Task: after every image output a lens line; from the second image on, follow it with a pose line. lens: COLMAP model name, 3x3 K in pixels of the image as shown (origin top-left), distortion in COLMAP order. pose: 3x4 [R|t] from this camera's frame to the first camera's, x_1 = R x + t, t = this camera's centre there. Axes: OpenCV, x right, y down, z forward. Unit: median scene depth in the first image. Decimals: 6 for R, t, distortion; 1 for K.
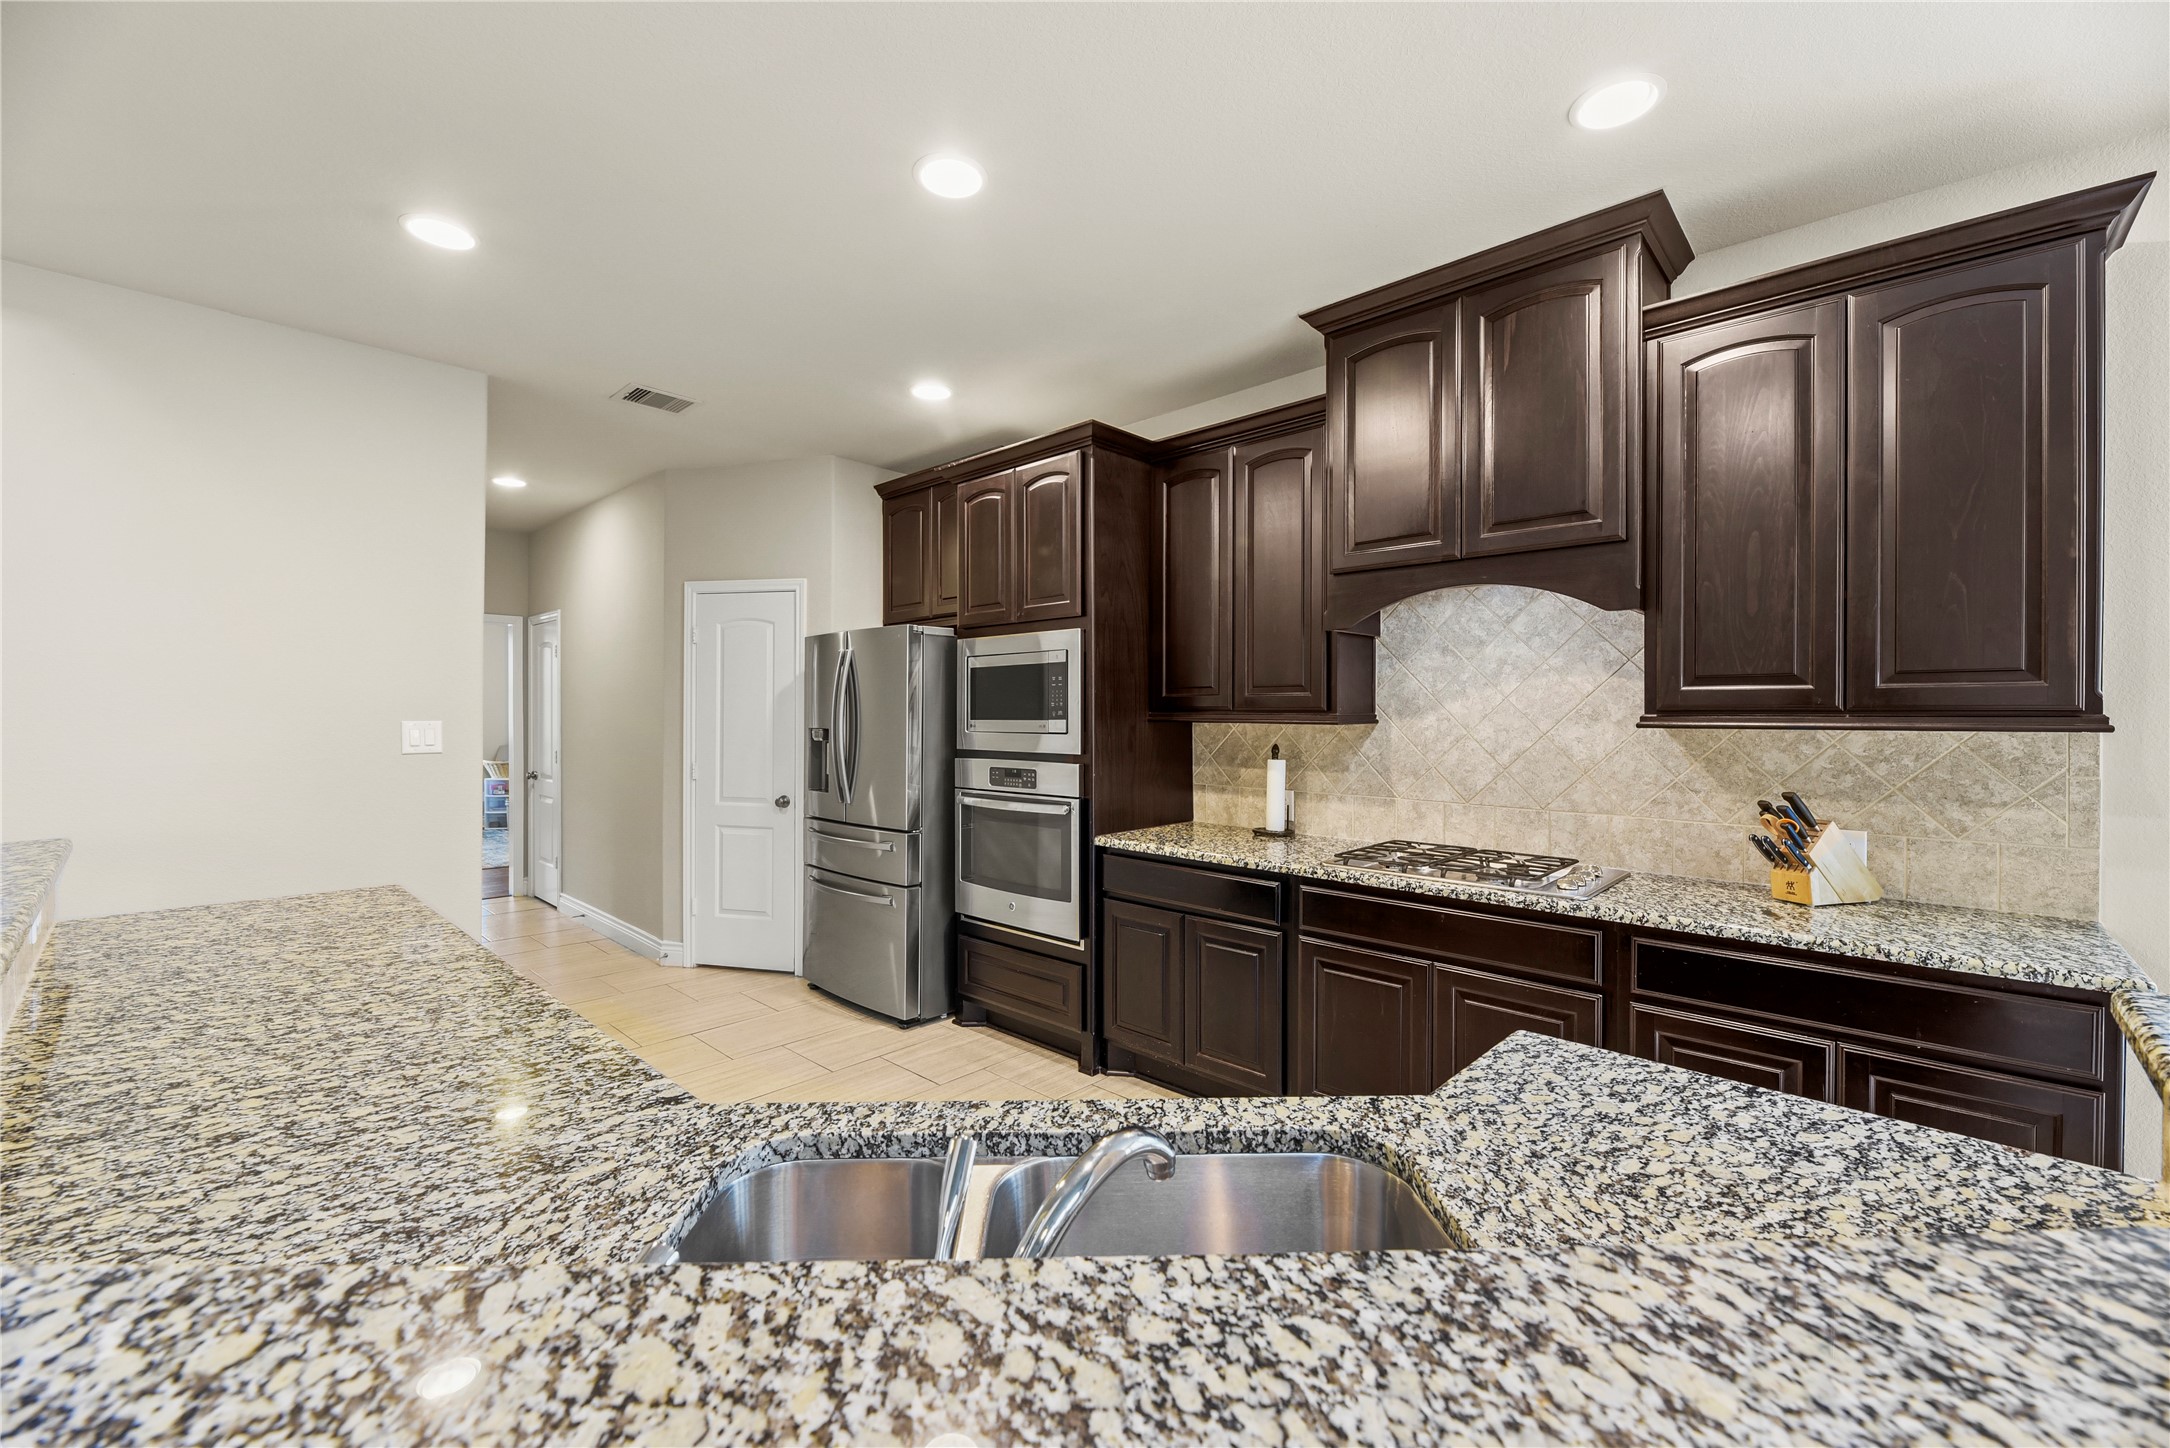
lens RADIAL K [[876.1, 0, 1089.9], [0, 876.1, 718.7], [0, 0, 1]] dist [-0.000063, -0.002259]
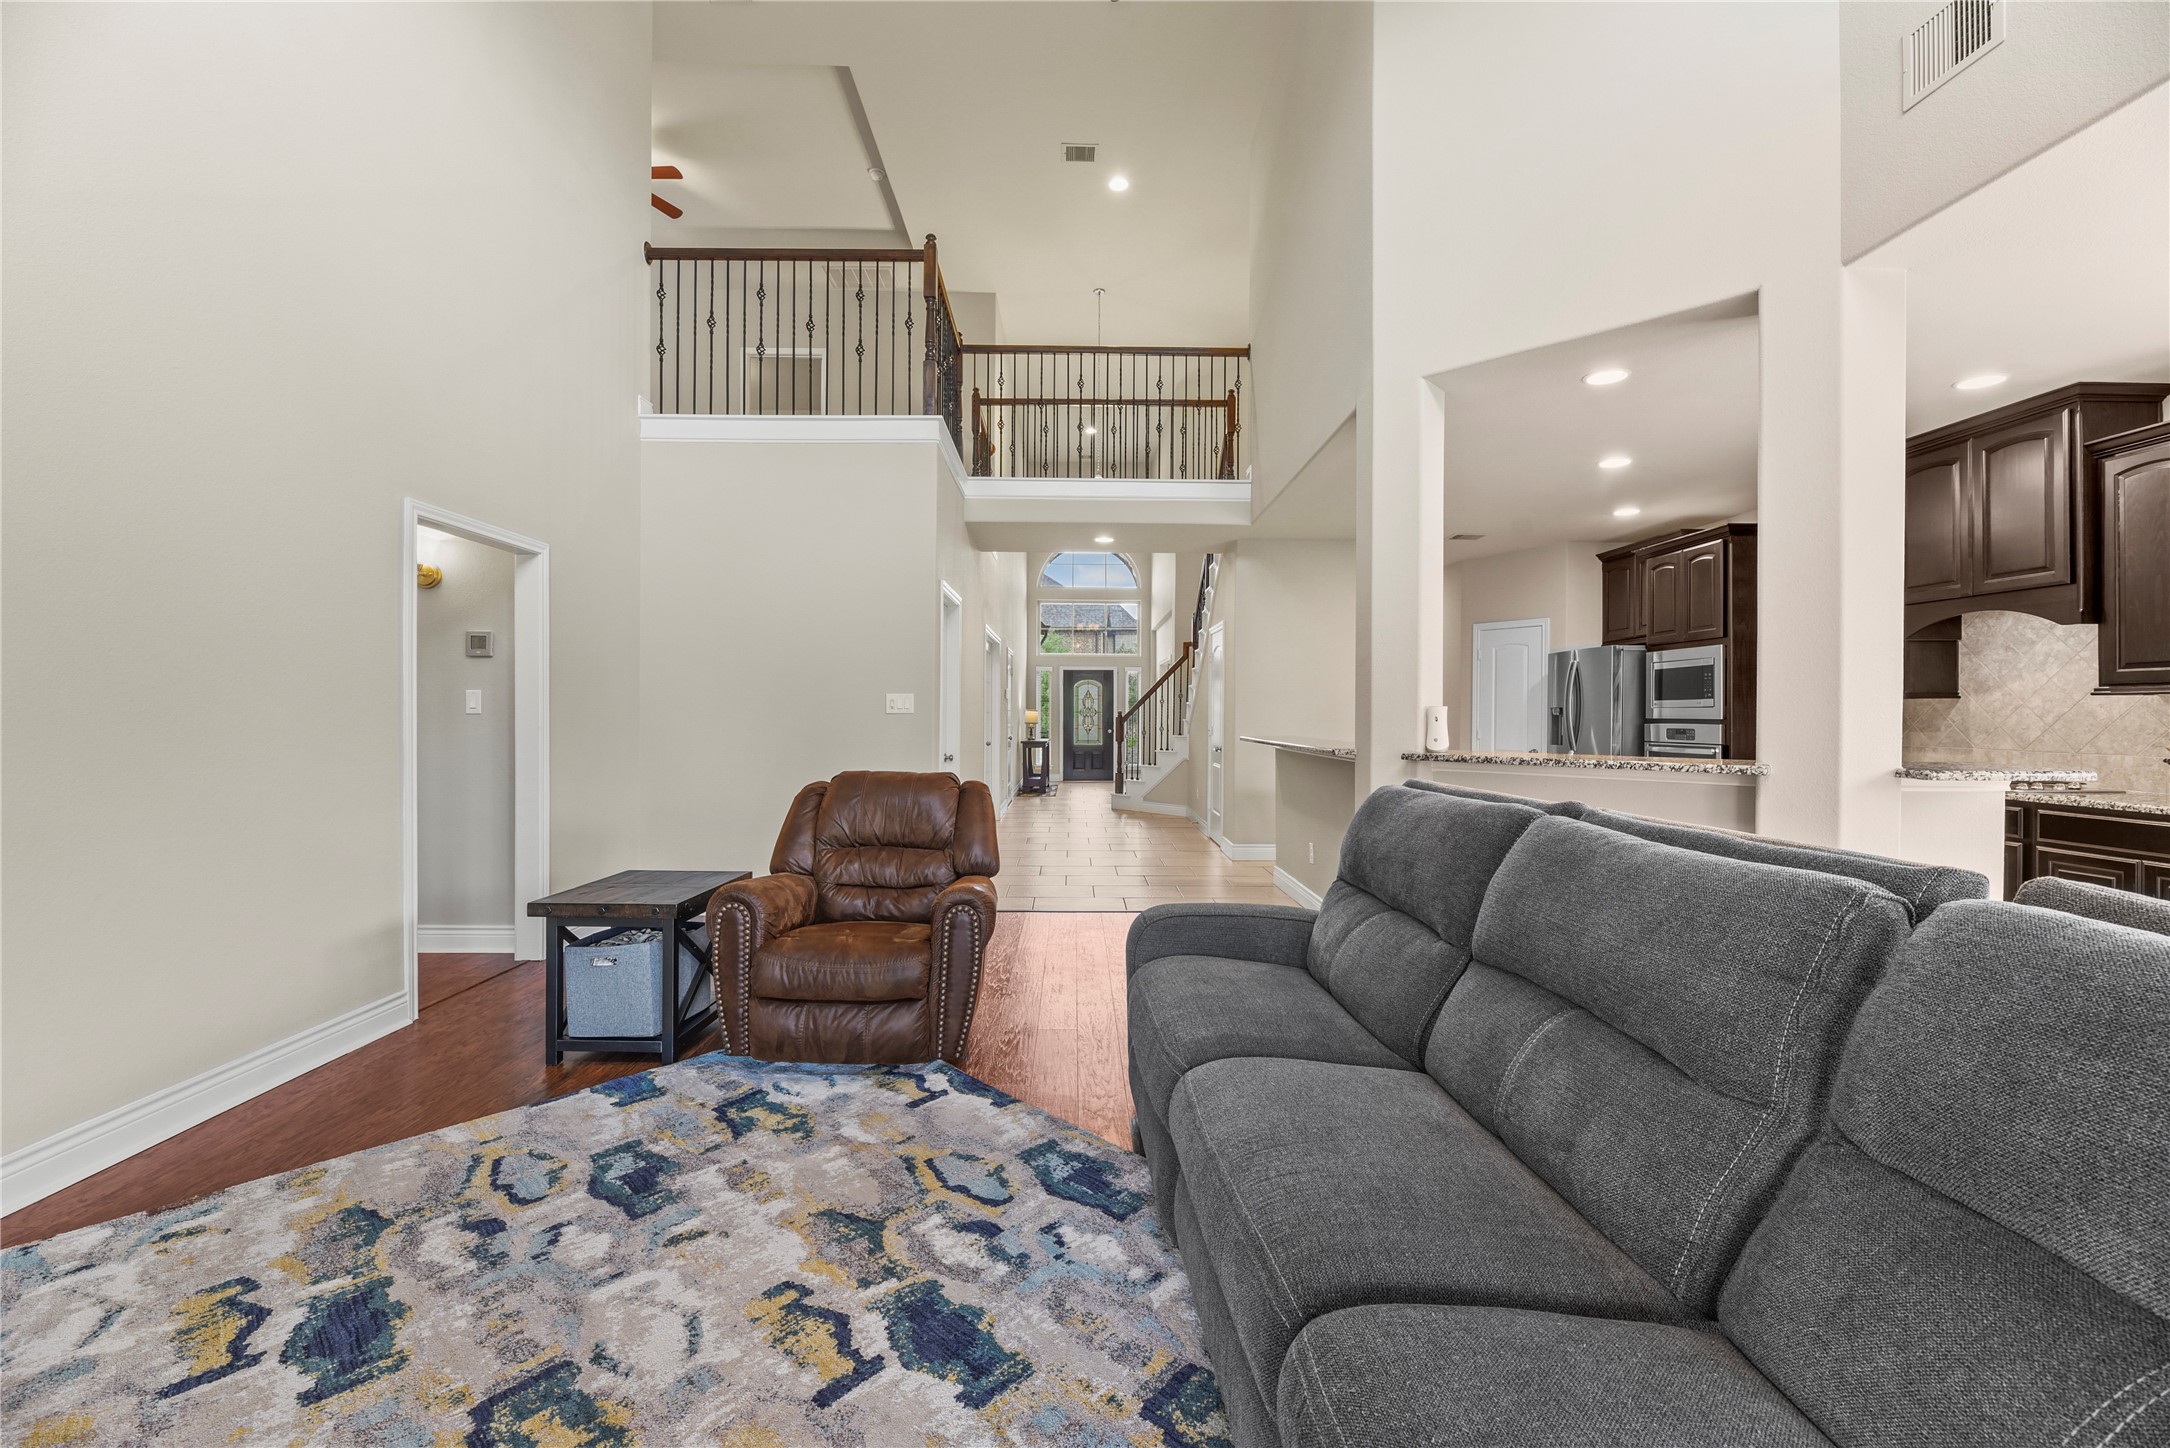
lens RADIAL K [[876.1, 0, 1081.7], [0, 876.1, 712.4], [0, 0, 1]] dist [-0.000063, -0.002259]
pose [[0.690706, 0.000964, -0.723135, 0.355163], [-0.007381, 0.999956, -0.005717, 0.046587], [0.723098, 0.009286, 0.690683, -1.055103]]
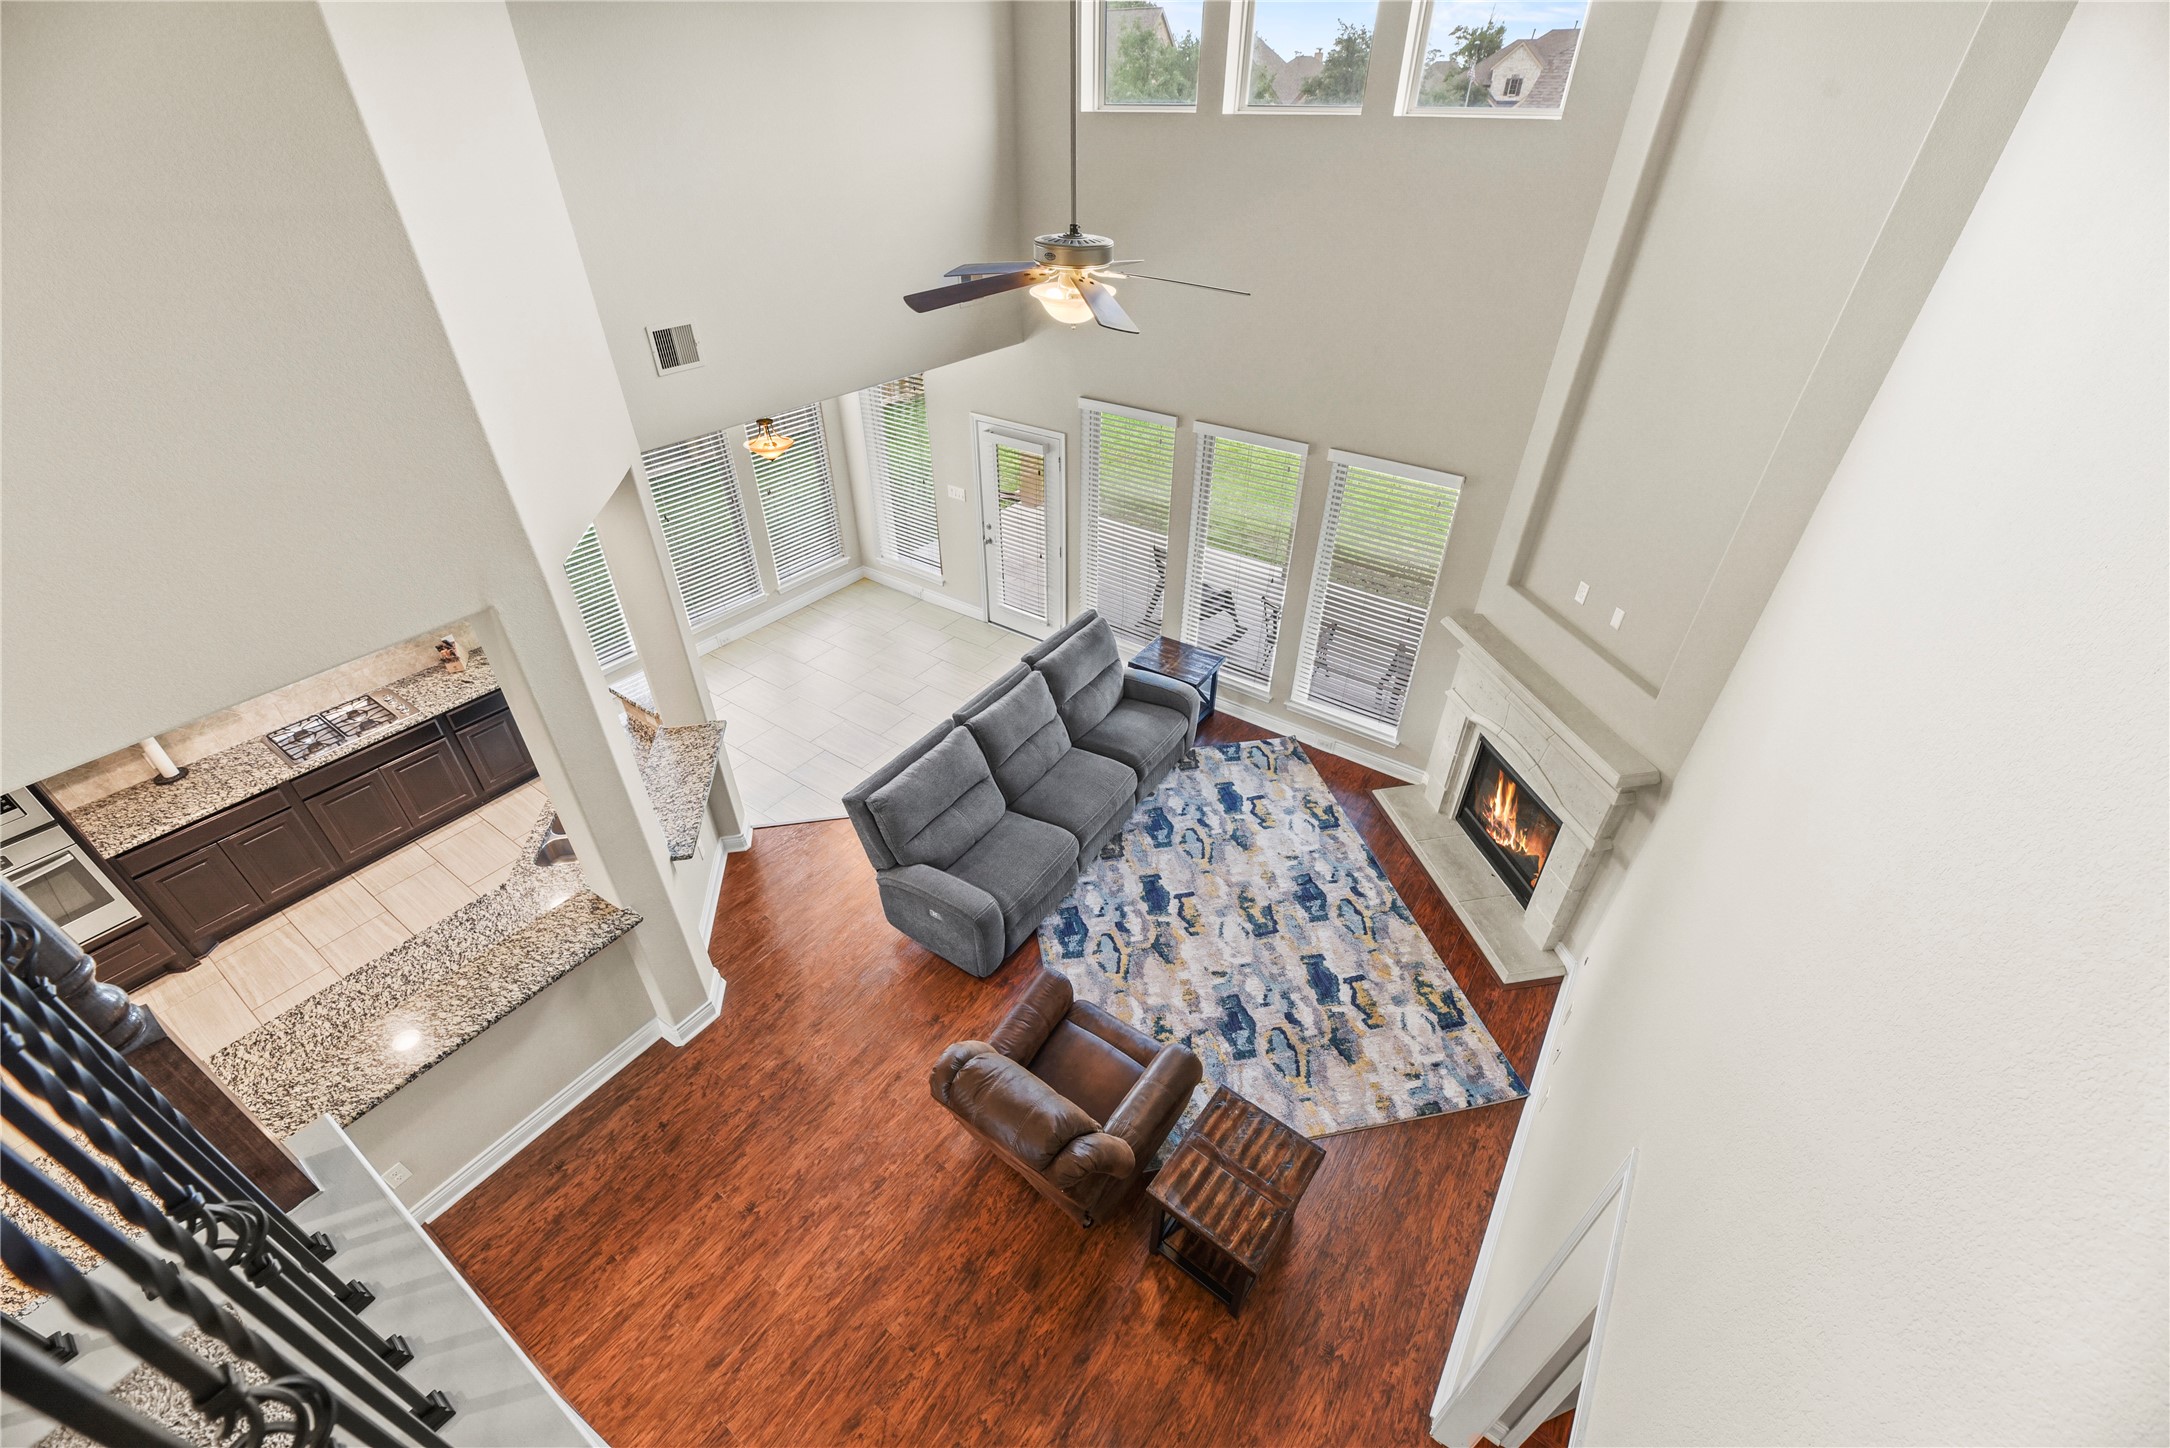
lens RADIAL K [[876.1, 0, 1080.9], [0, 876.1, 729.4], [0, 0, 1]] dist [-0.000063, -0.002259]
pose [[-0.141450, -0.580733, 0.801711, -1.241704], [-0.002033, 0.810023, 0.586395, -0.869174], [-0.989943, 0.081316, -0.115759, -0.439109]]
